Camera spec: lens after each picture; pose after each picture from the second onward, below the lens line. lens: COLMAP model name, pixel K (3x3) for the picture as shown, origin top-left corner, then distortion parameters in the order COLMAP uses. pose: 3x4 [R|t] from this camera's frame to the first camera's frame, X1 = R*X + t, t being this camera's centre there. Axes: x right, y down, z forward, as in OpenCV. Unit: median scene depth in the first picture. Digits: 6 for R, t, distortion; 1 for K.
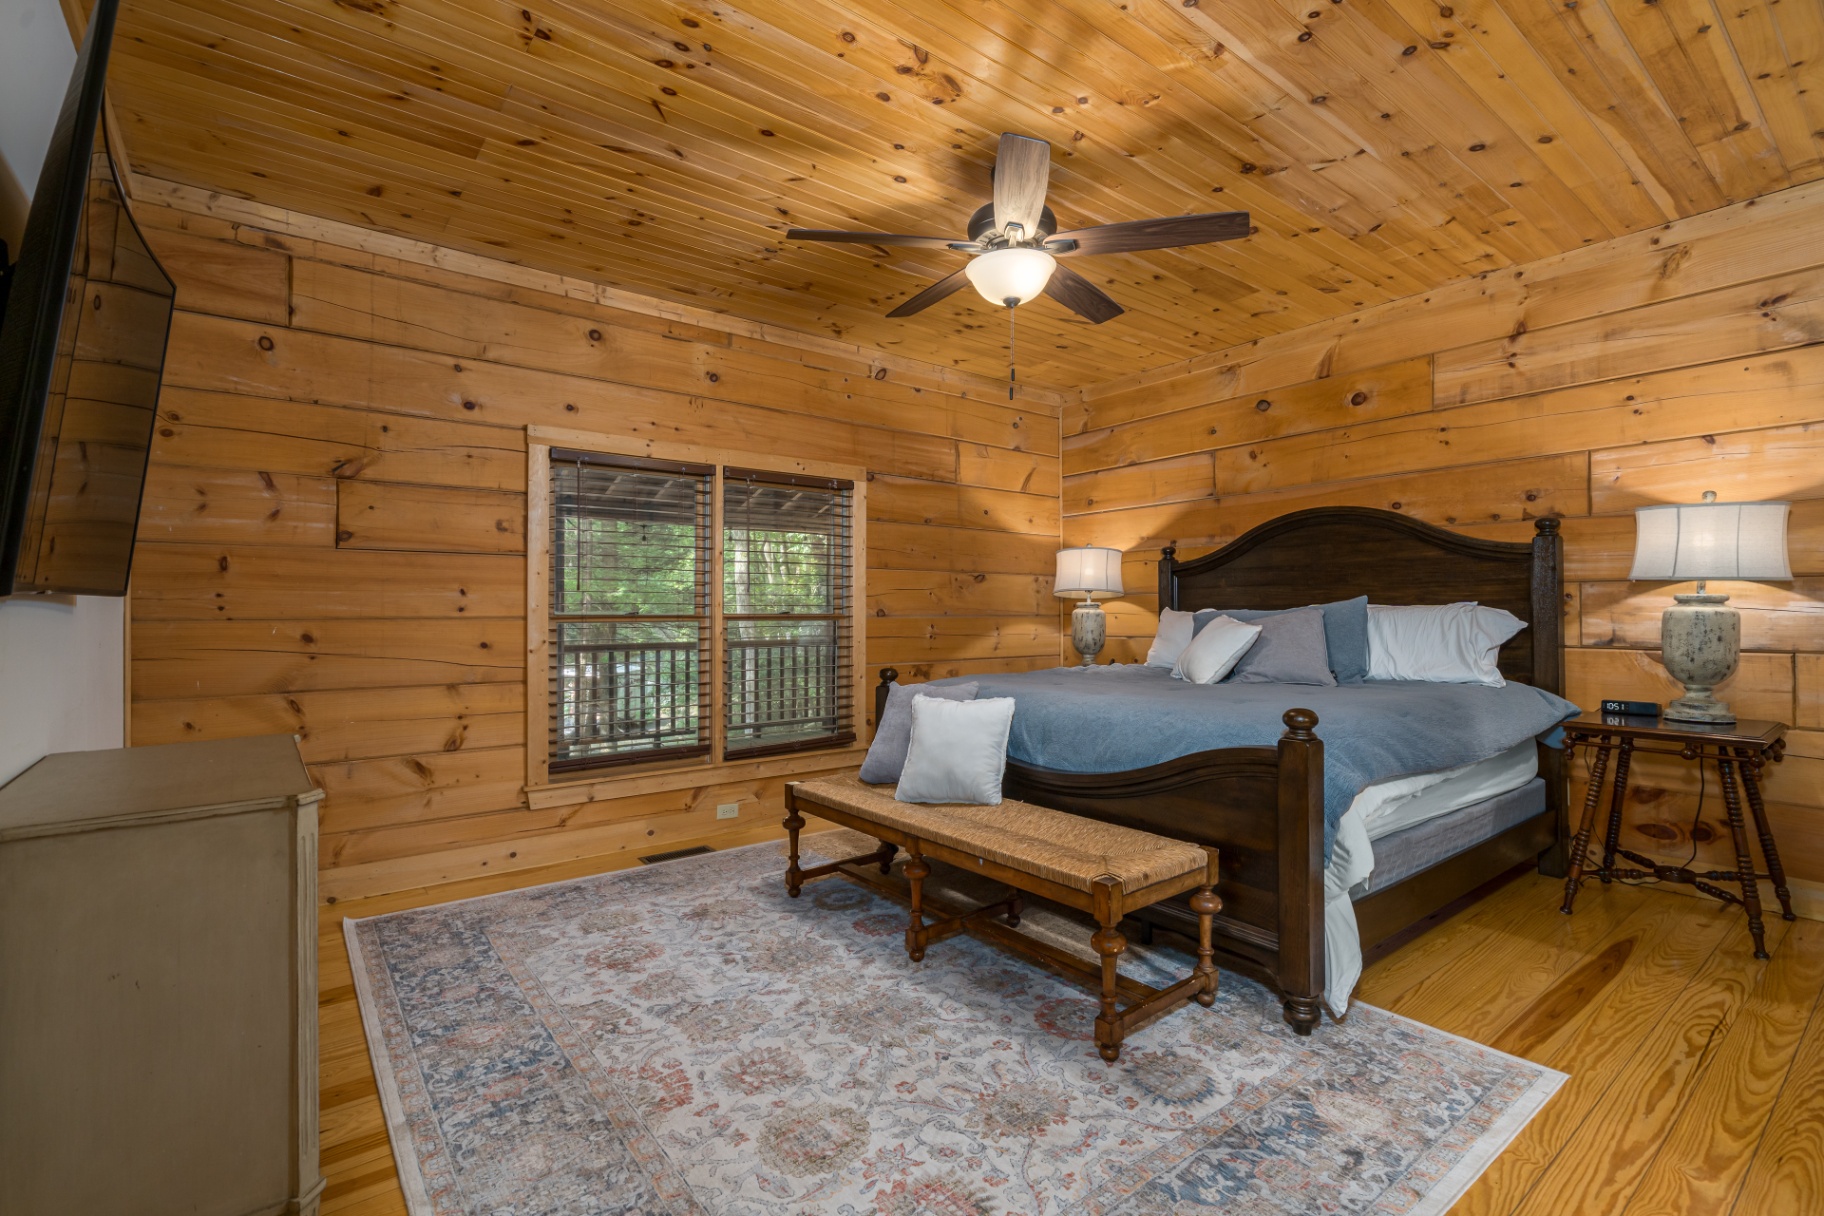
lens RADIAL K [[843.0, 0, 912.8], [0, 843.0, 610.4], [0, 0, 1]] dist [-0.001565, -0.000051]
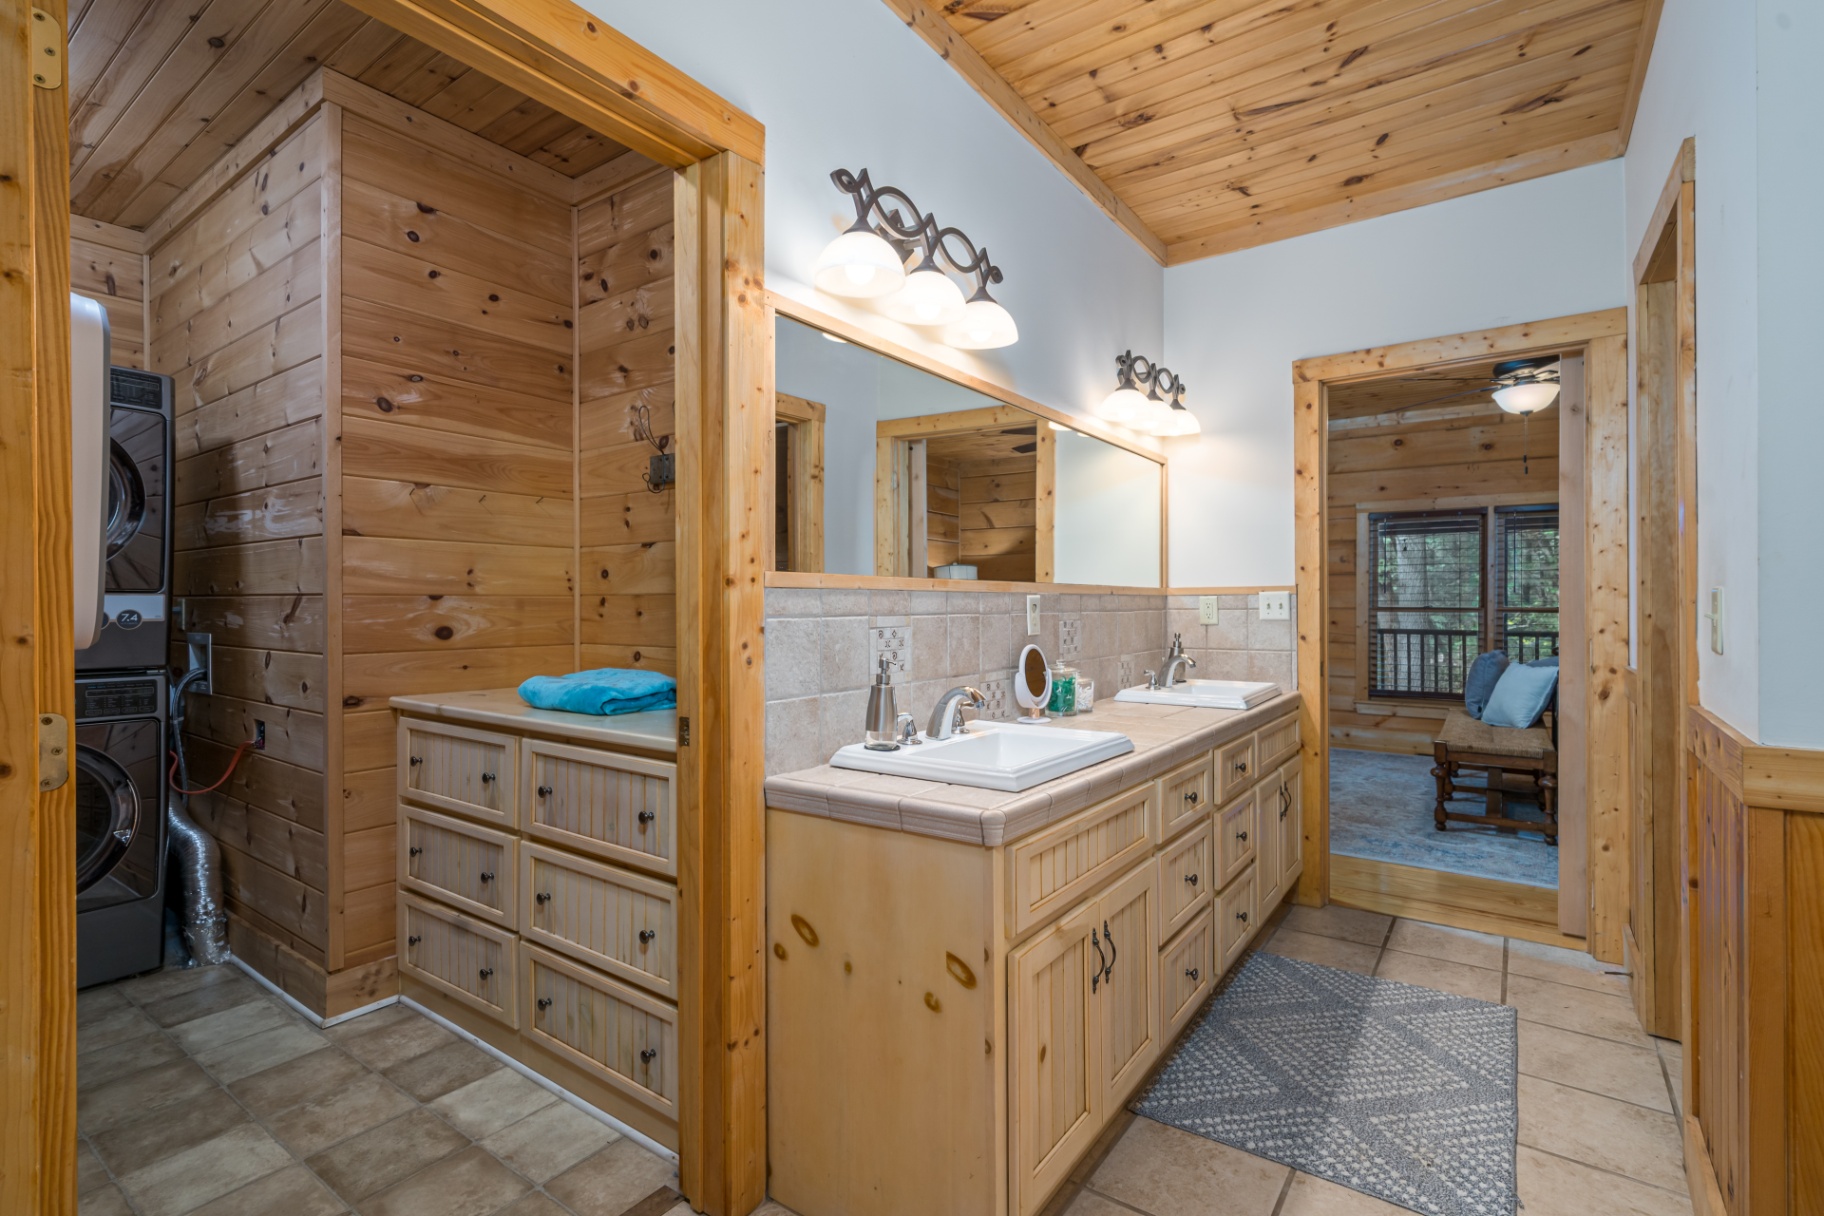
lens RADIAL K [[843.0, 0, 918.5], [0, 843.0, 609.2], [0, 0, 1]] dist [-0.001565, -0.000051]
pose [[0.278088, 0.004928, -0.960543, 0.997649], [0.003148, 0.999977, 0.006042, -0.003810], [0.960550, -0.004704, 0.278066, -0.408153]]
